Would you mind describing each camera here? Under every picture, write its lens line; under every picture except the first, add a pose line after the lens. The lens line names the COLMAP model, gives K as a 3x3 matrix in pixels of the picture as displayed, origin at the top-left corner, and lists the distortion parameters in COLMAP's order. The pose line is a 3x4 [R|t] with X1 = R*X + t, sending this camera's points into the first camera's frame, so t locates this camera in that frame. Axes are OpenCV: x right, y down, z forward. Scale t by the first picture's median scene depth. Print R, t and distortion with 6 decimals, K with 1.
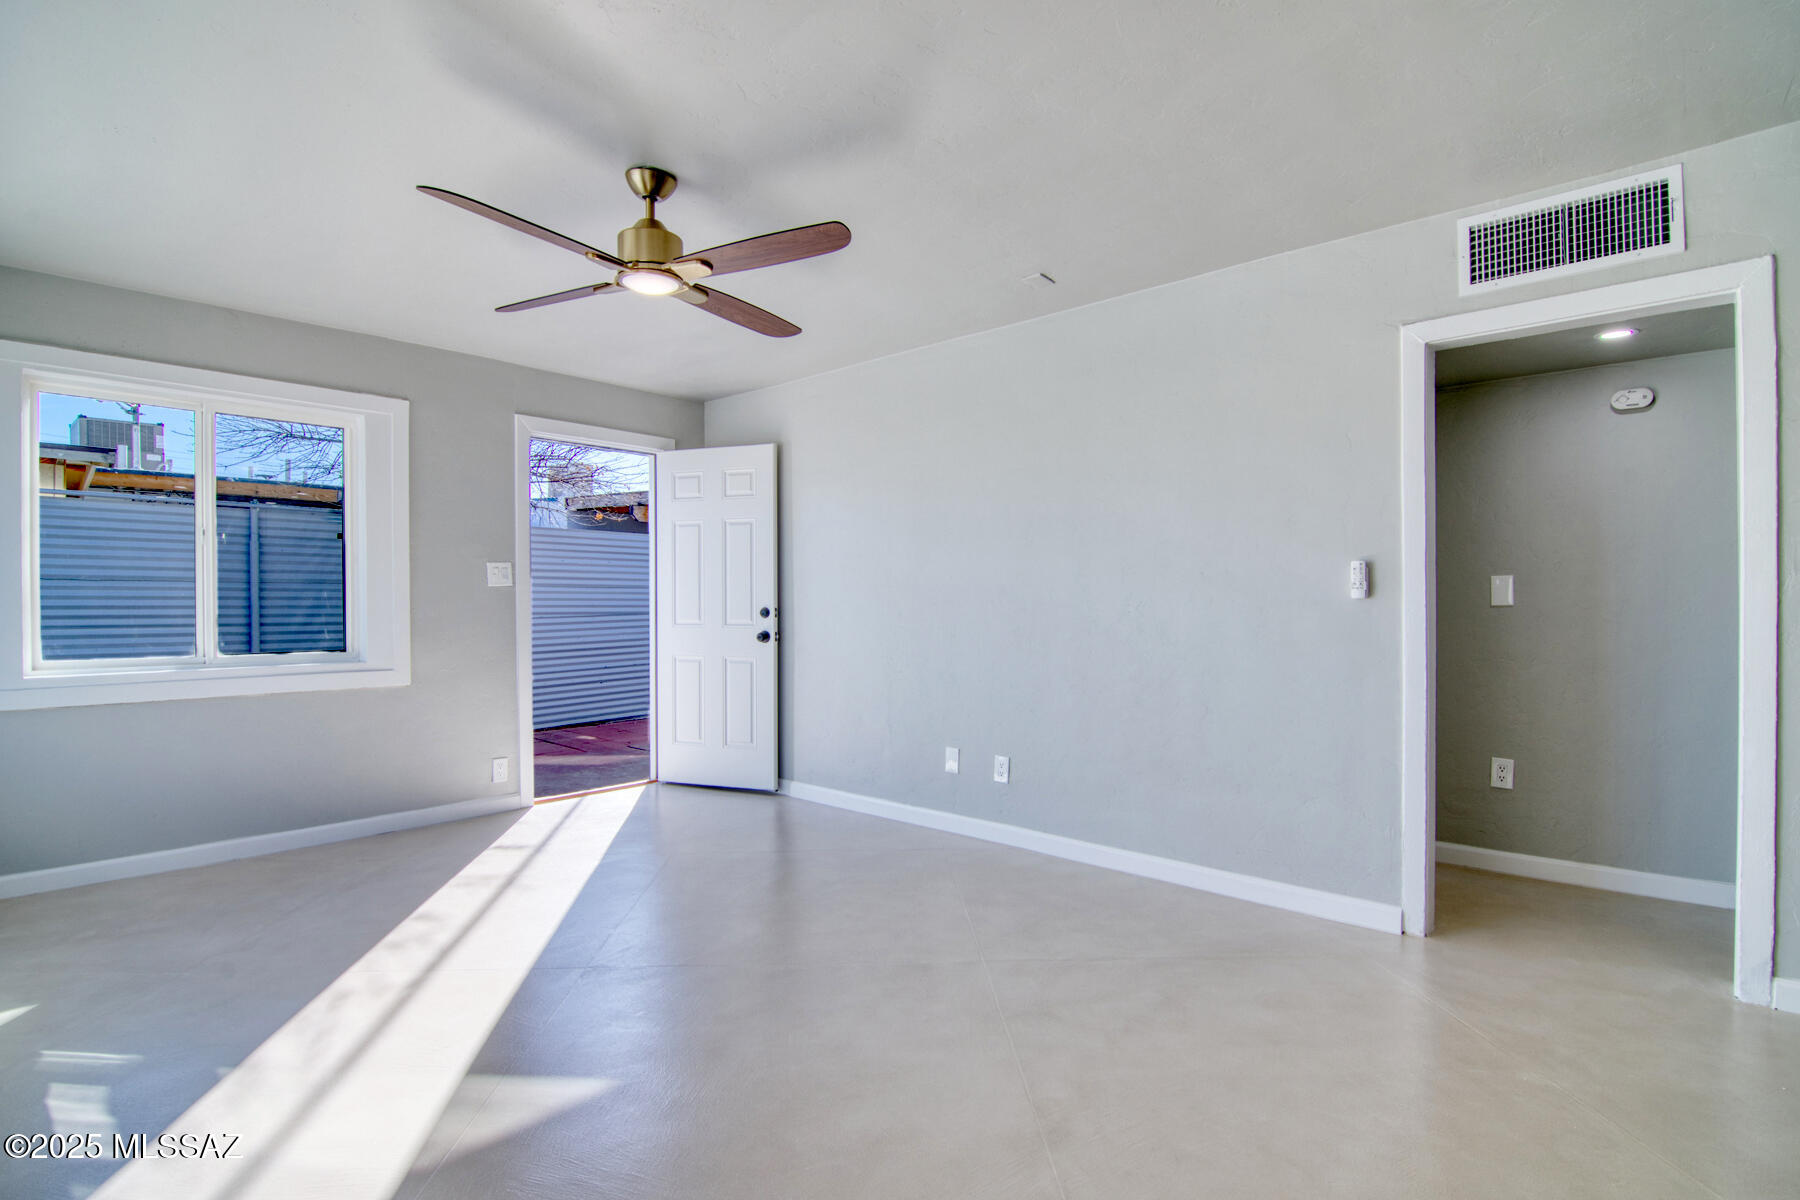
lens RADIAL K [[870.0, 0, 908.5], [0, 870.0, 606.0], [0, 0, 1]] dist [-0.000226, -0.010683]
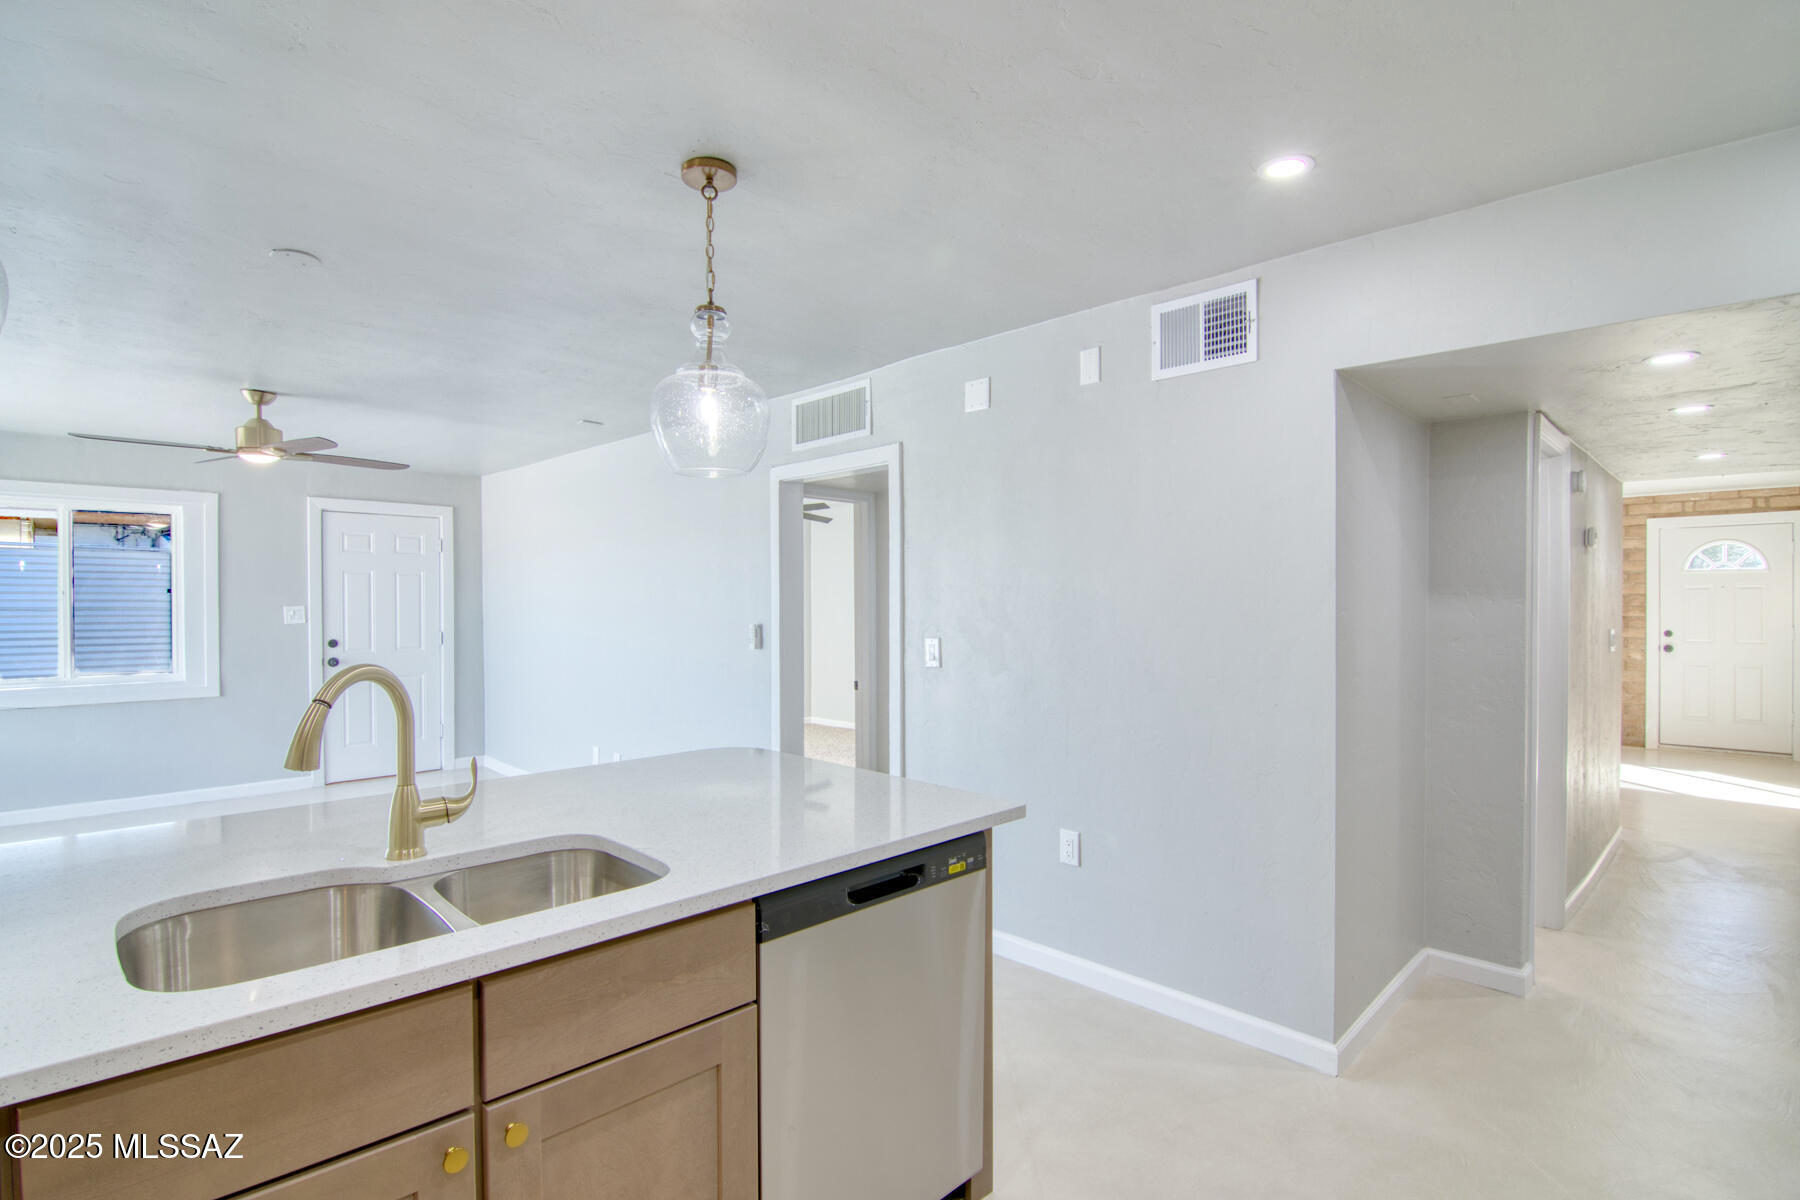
lens RADIAL K [[858.6, 0, 894.9], [0, 858.6, 606.6], [0, 0, 1]] dist [-0.000114, -0.016181]
pose [[0.999207, 0.002262, -0.039753, 0.882531], [-0.002386, 0.999992, -0.003075, -0.079871], [0.039745, 0.003167, 0.999205, -0.509390]]
